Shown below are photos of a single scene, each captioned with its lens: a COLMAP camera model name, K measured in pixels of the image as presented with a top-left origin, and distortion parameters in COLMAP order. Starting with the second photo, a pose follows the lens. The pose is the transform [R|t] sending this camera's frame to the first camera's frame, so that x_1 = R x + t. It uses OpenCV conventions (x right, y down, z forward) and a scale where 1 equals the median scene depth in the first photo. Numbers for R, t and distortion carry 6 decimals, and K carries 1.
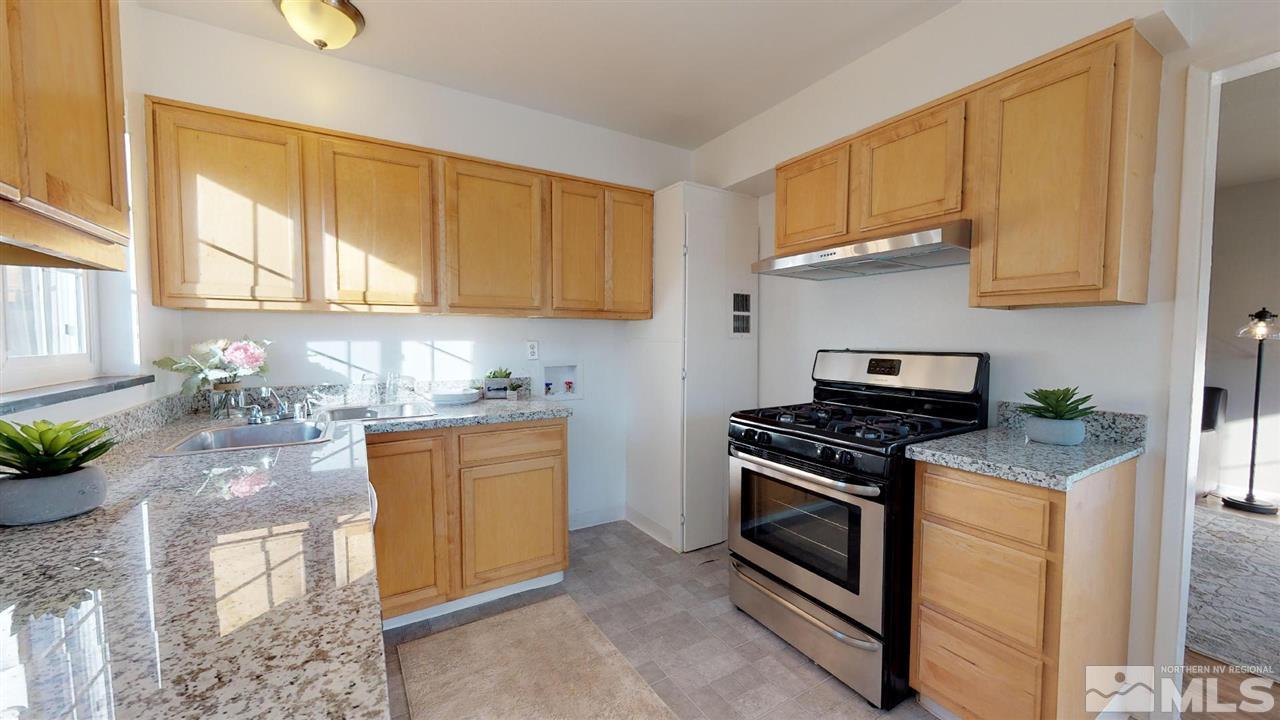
lens RADIAL K [[464.8, 0, 631.2], [0, 464.8, 360.4], [0, 0, 1]] dist [0.007141, -0.000380]
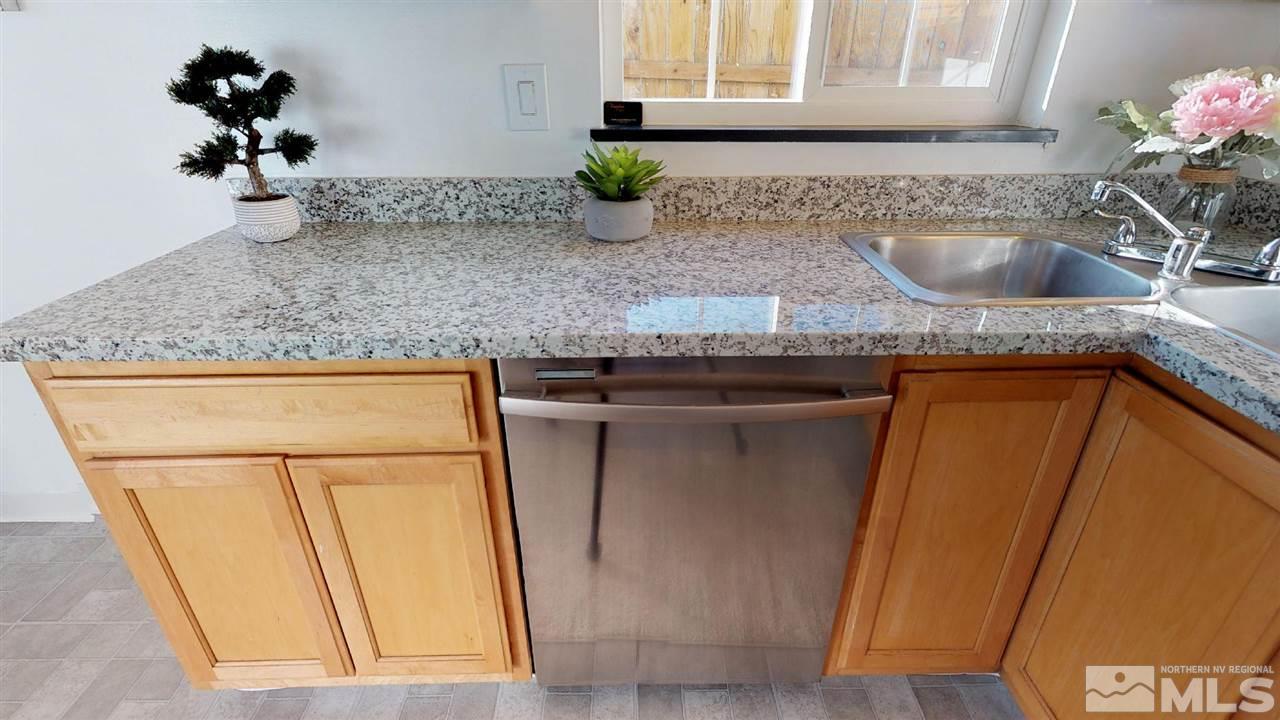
lens RADIAL K [[594.7, 0, 638.5], [0, 594.7, 366.5], [0, 0, 1]] dist [-0.001545, -0.000286]
pose [[-0.481094, 0.397819, -0.781209, -0.004165], [-0.049326, 0.877416, 0.477187, -0.034664], [0.875280, 0.268106, -0.402497, 0.724434]]
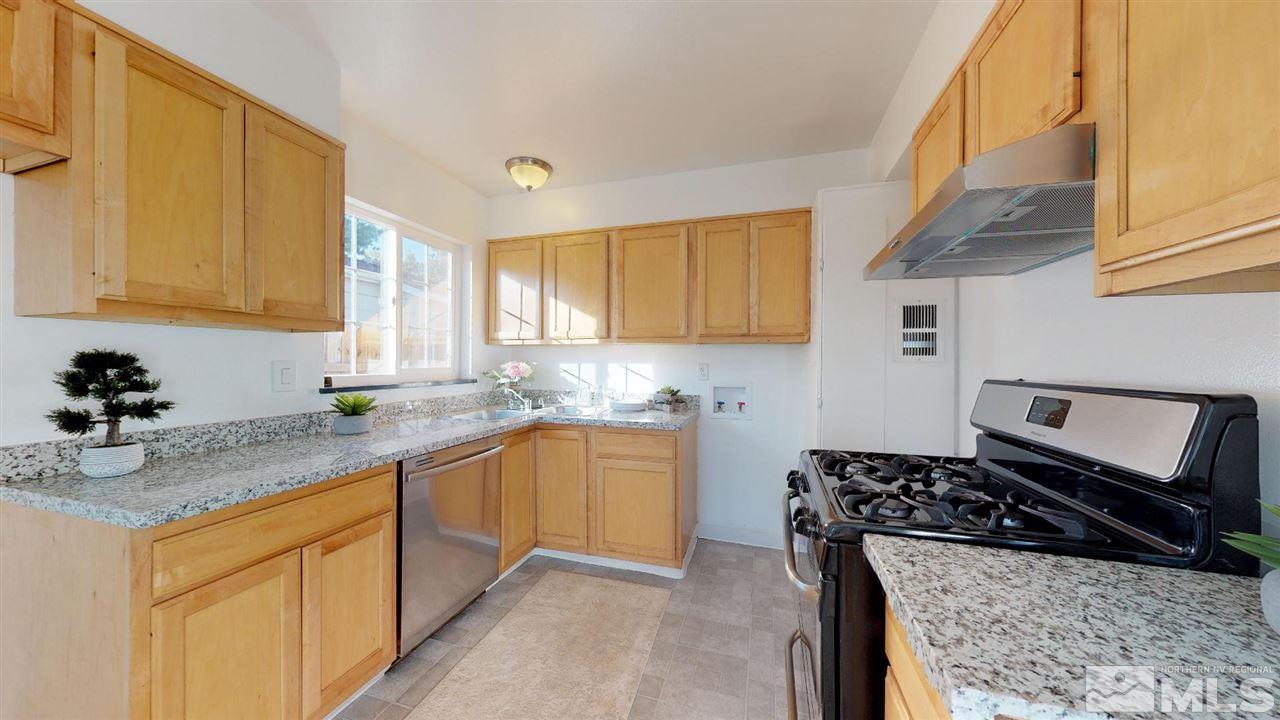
lens RADIAL K [[395.2, 0, 640.2], [0, 395.2, 360.9], [0, 0, 1]] dist [-0.001867, -0.000014]
pose [[0.681103, 0.000474, -0.732187, 0.536342], [-0.040408, 0.998500, -0.036942, -0.010060], [0.731072, 0.054748, 0.680101, 0.286770]]
